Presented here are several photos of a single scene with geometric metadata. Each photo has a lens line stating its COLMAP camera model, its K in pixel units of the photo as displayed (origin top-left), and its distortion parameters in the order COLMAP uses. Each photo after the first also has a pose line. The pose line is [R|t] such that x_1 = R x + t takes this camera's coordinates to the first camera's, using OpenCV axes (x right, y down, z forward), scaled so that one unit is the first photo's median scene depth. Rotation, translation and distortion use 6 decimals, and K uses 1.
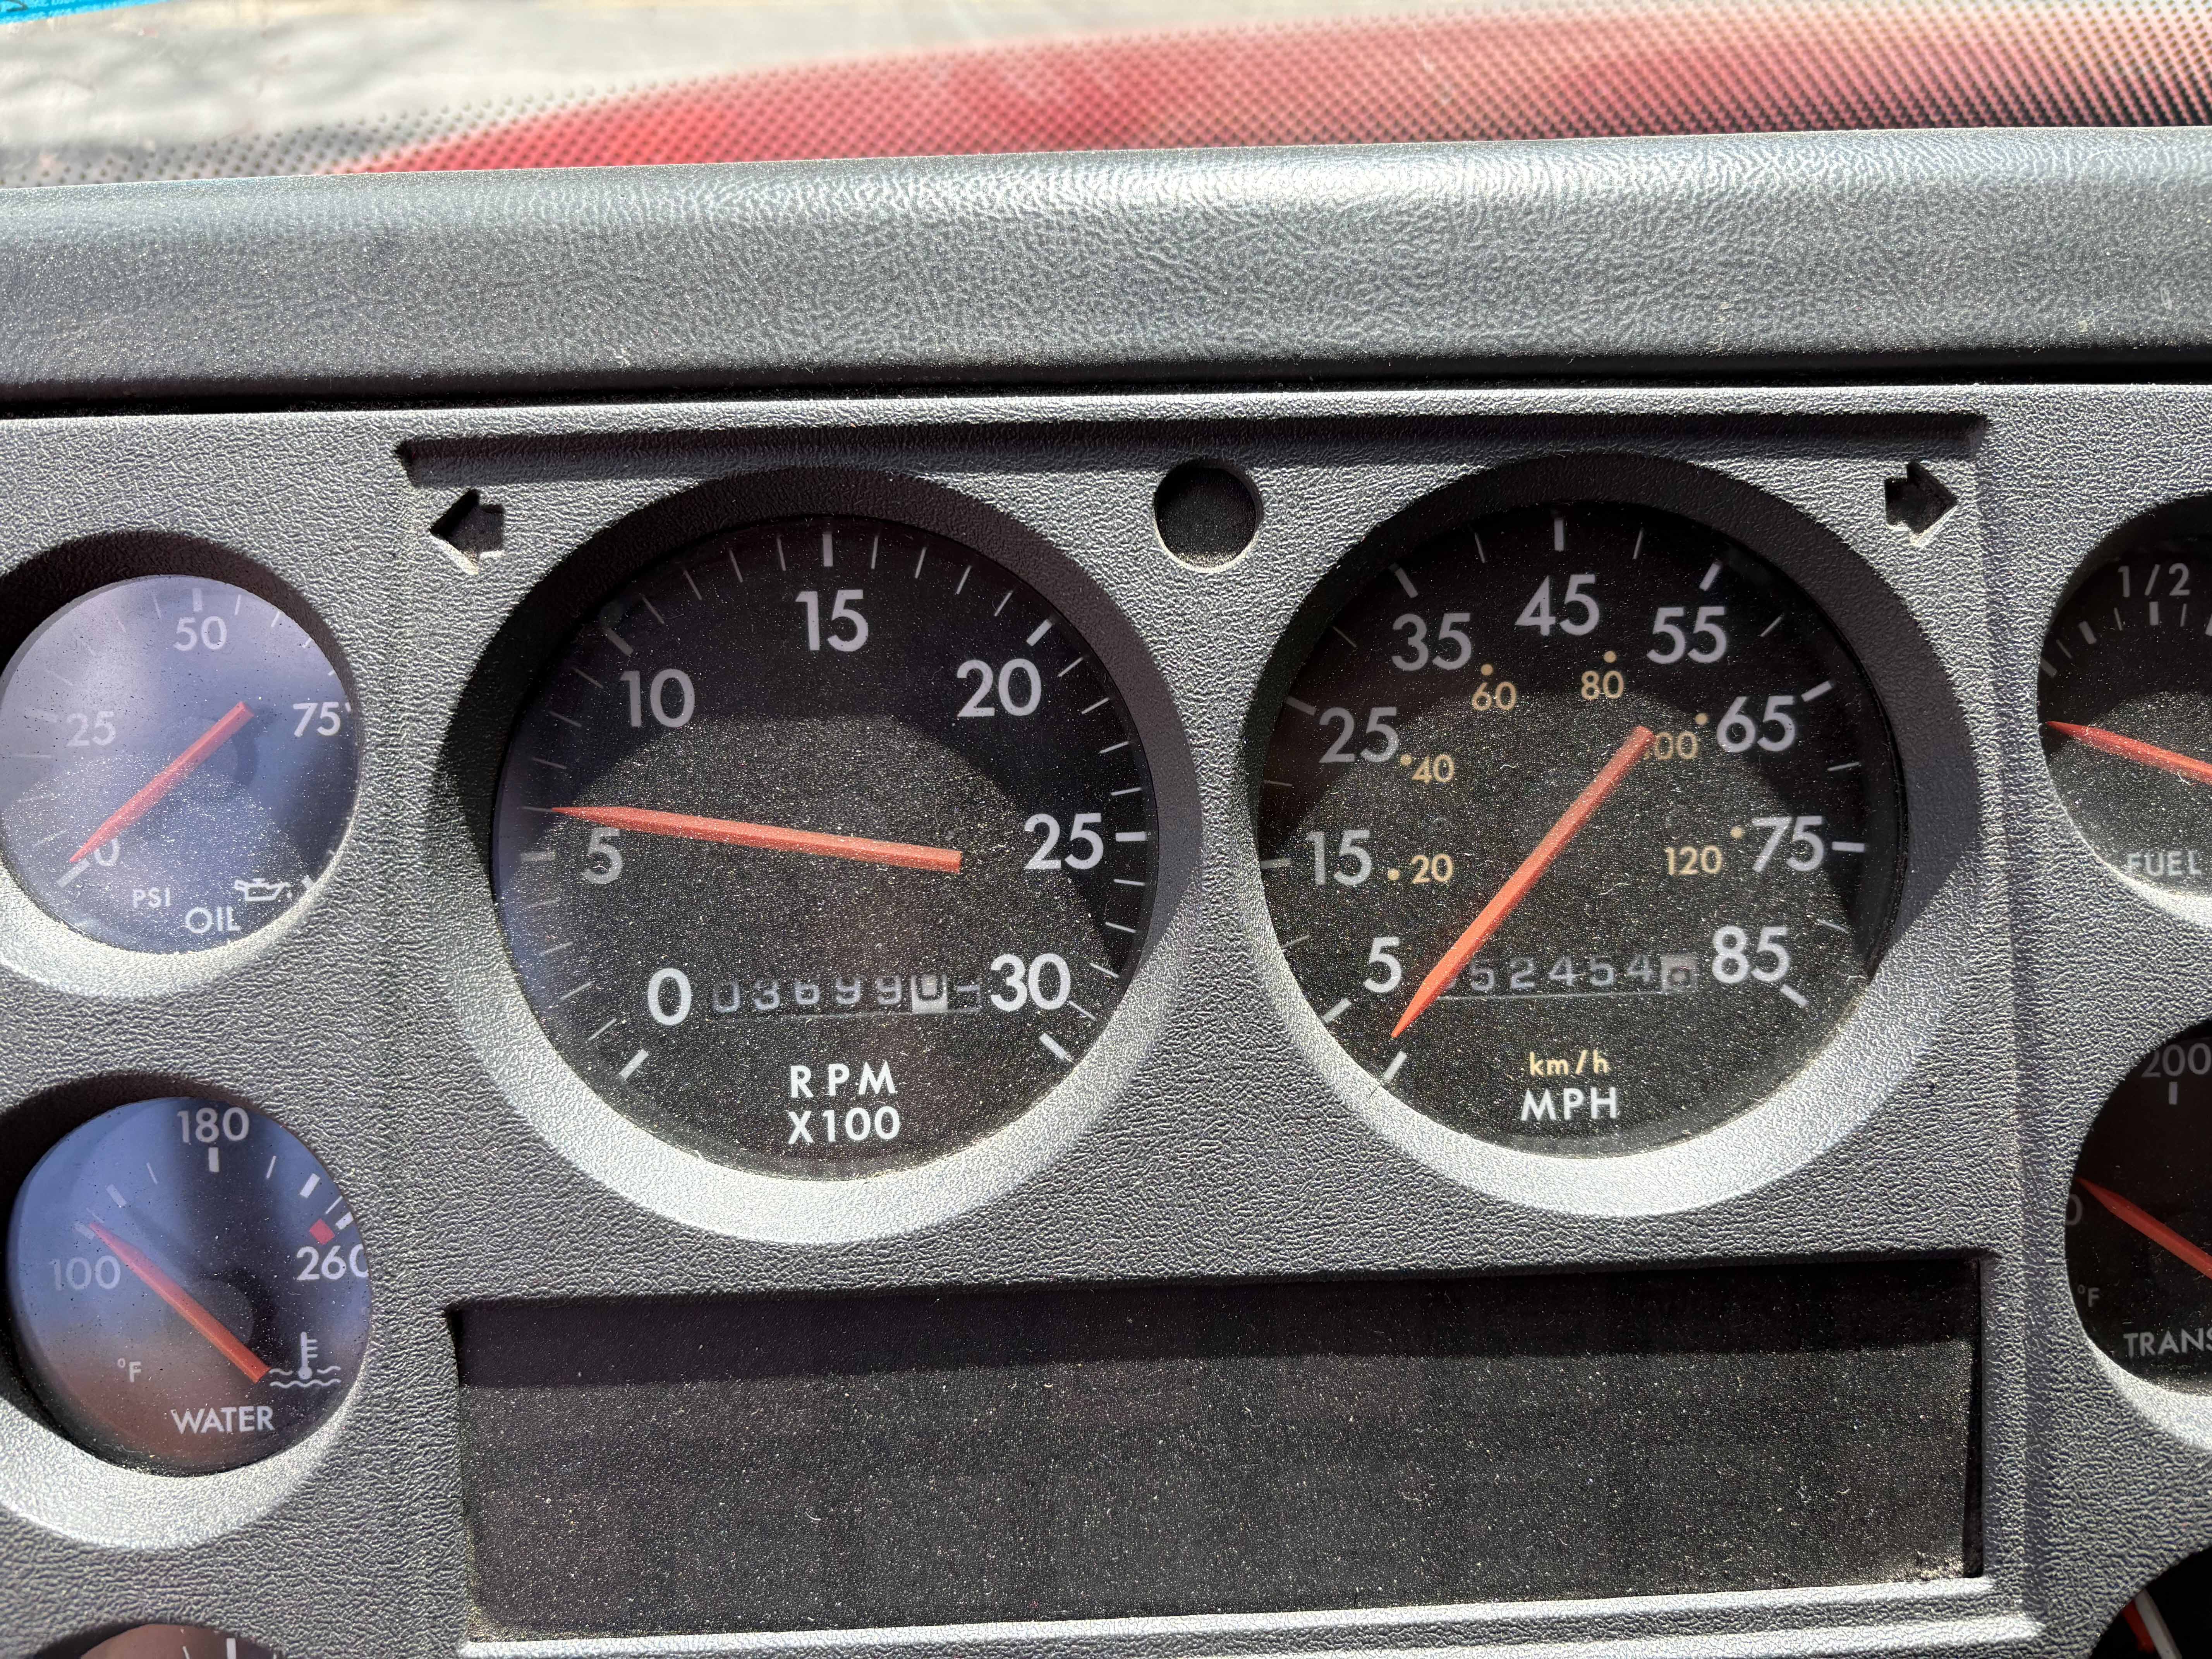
lens RADIAL K [[1701.2, 0, 1102.3], [0, 1701.2, 828.6], [0, 0, 1]] dist [0.003798, -0.007497]
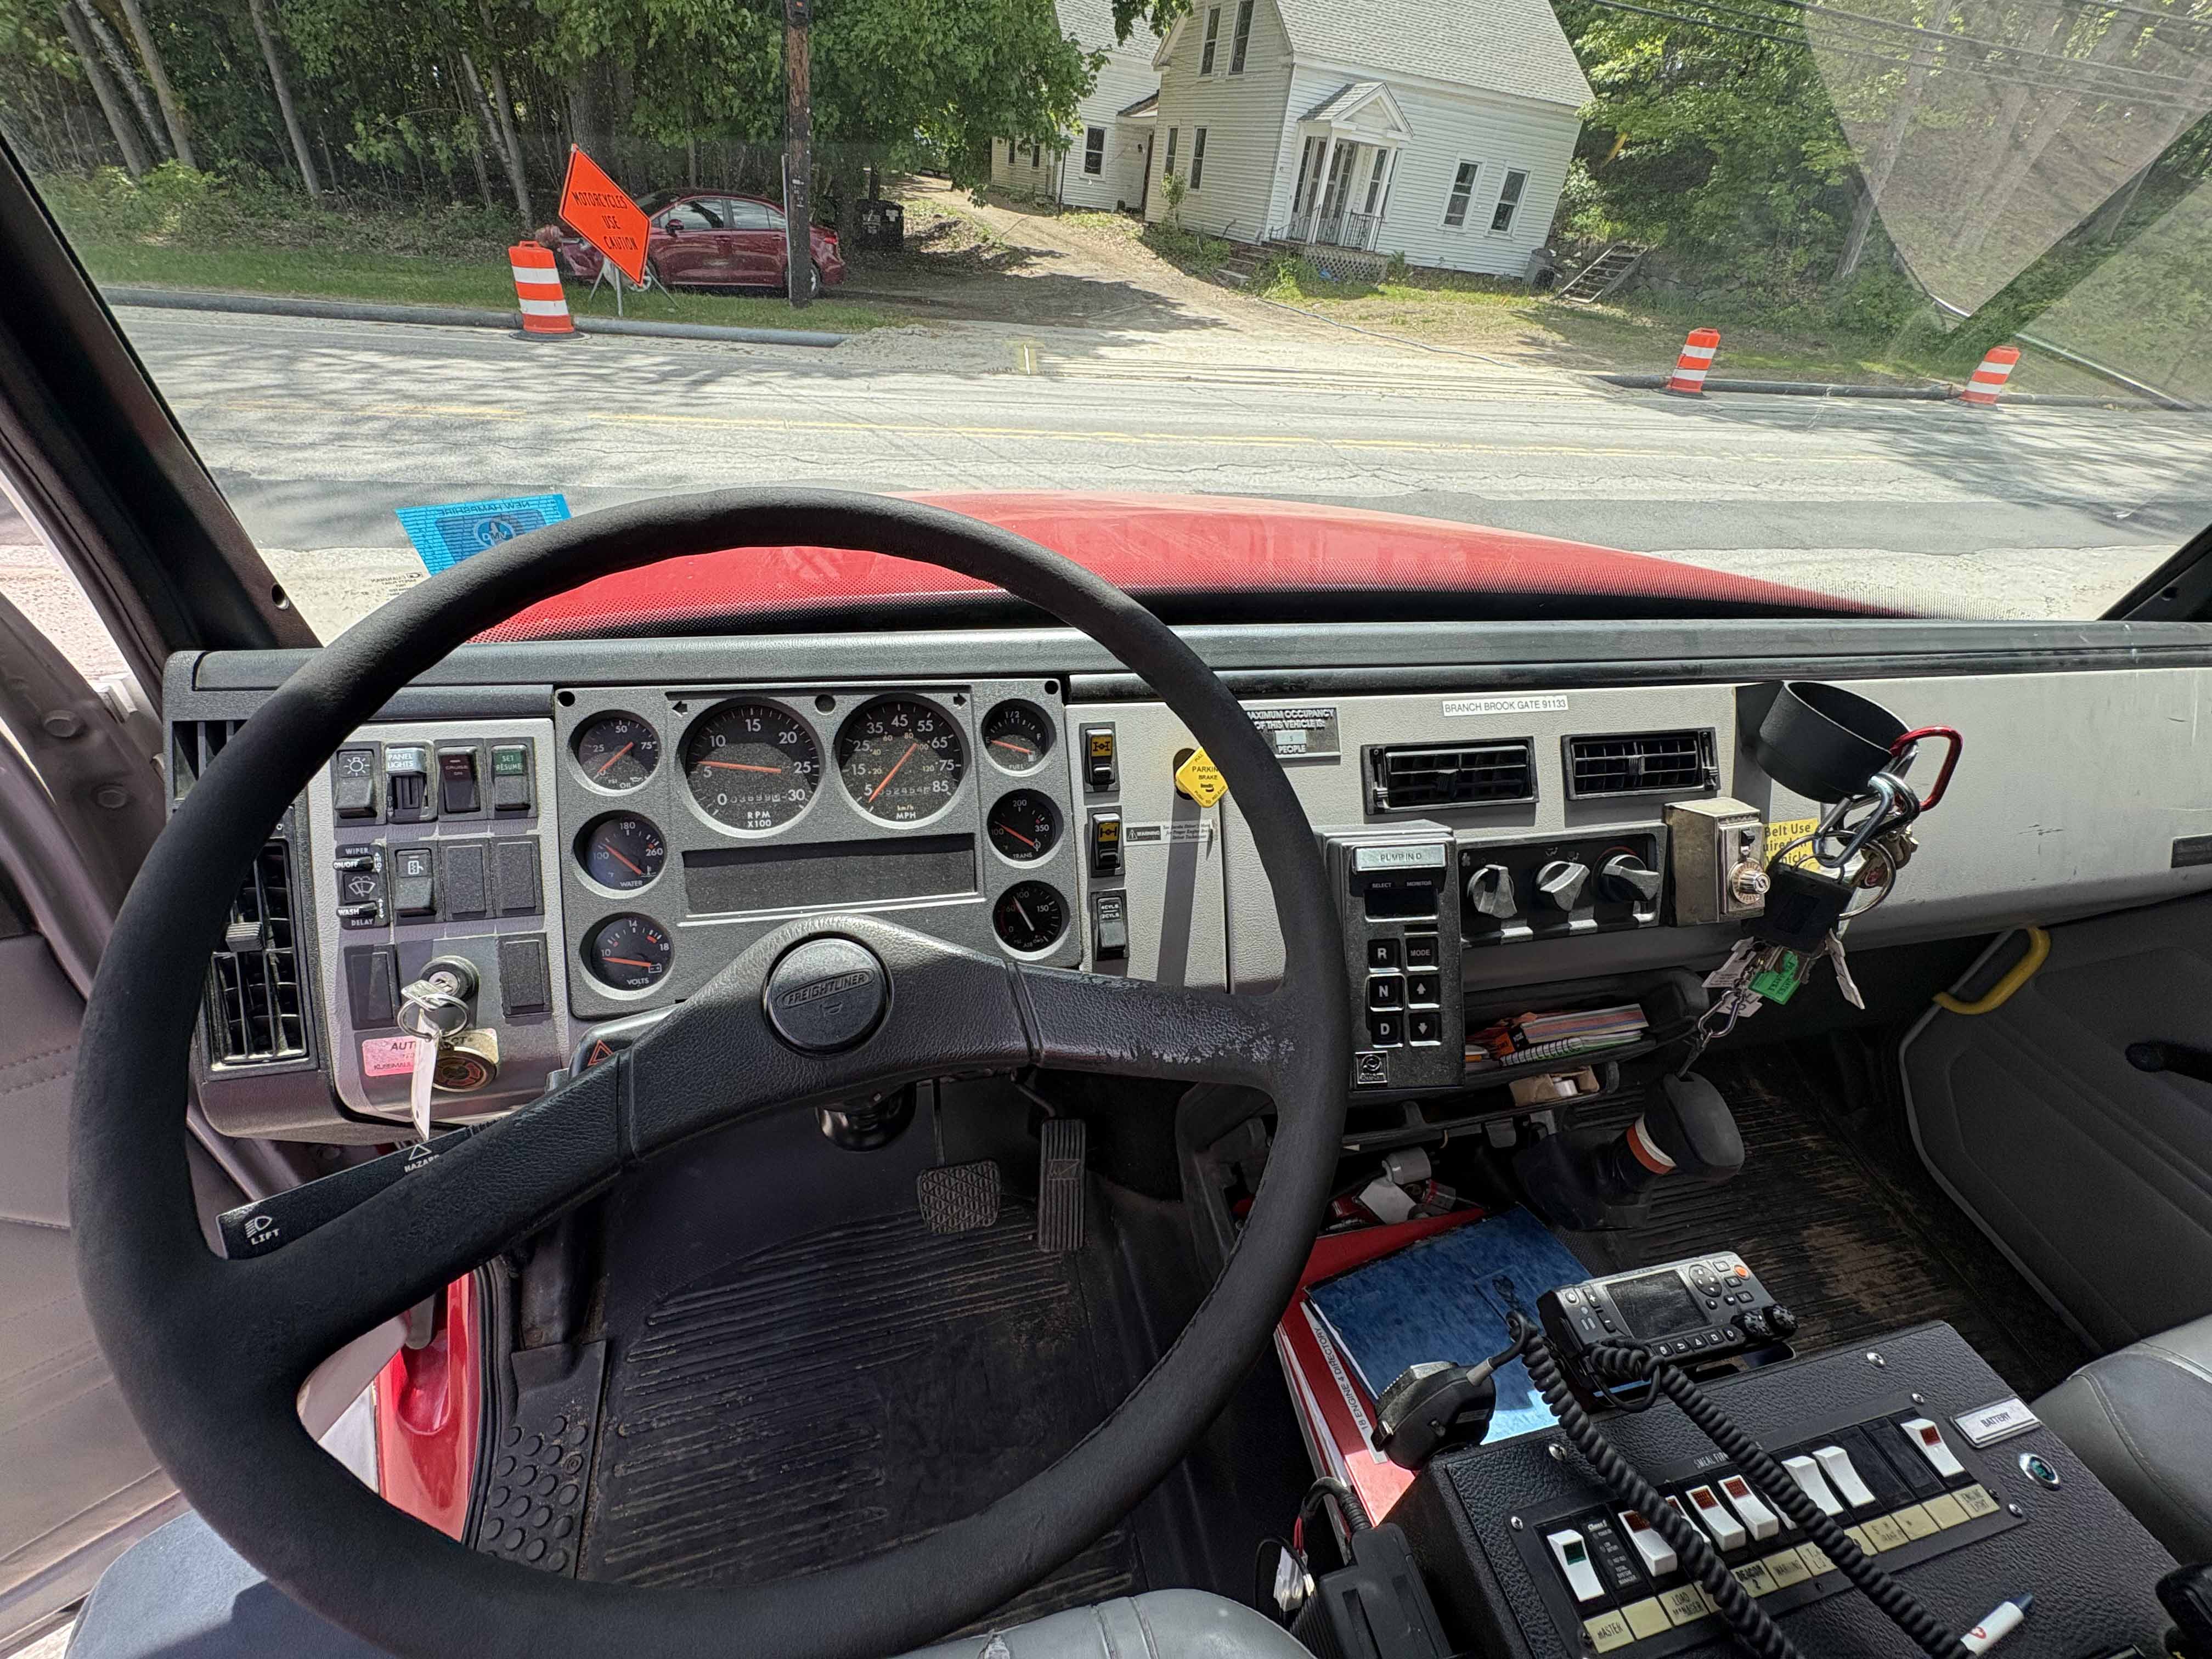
lens RADIAL K [[886.2, 0, 1097.7], [0, 886.2, 837.9], [0, 0, 1]] dist [0.002036, 0.000272]
pose [[0.978053, -0.040390, 0.204405, 0.308394], [0.044322, 0.998909, -0.014692, 0.313206], [-0.203589, 0.023429, 0.978776, -1.889260]]
